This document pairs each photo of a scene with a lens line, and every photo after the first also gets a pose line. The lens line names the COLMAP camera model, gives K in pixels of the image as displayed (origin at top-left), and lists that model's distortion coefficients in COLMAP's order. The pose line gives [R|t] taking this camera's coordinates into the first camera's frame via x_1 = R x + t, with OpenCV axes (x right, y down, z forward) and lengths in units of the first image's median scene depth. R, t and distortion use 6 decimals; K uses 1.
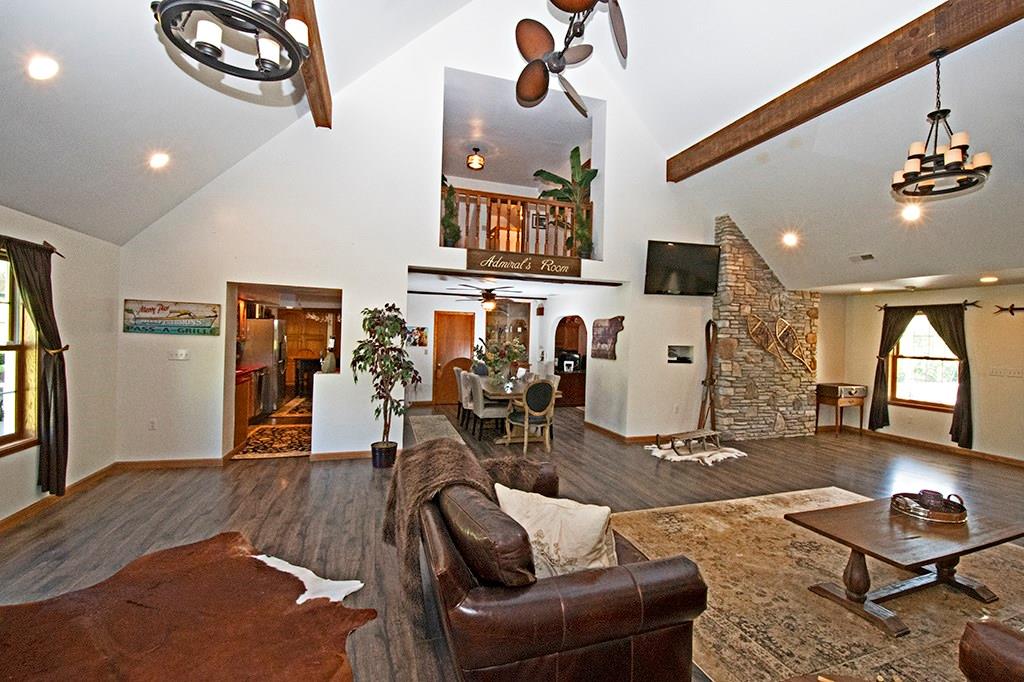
lens RADIAL K [[453.4, 0, 518.2], [0, 453.4, 341.8], [0, 0, 1]] dist [-0.016757, -0.001628]
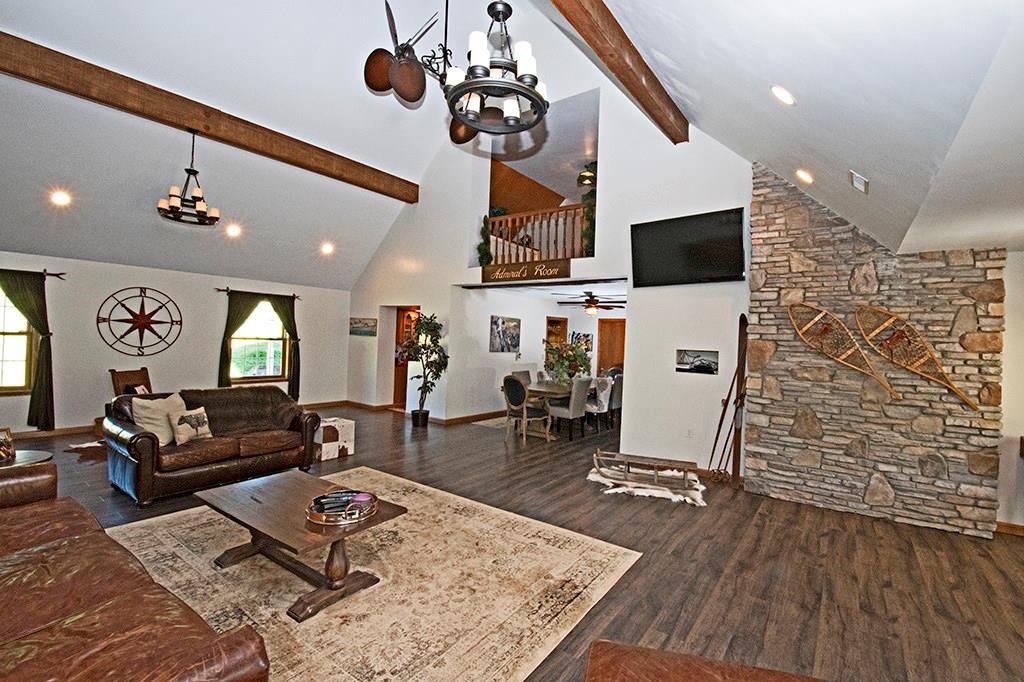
lens RADIAL K [[453.4, 0, 515.5], [0, 453.4, 338.2], [0, 0, 1]] dist [-0.016757, -0.001628]
pose [[0.578807, -0.004720, -0.815451, 0.809900], [-0.029107, 0.999226, -0.026443, 0.017790], [0.814945, 0.039041, 0.578222, 0.314661]]
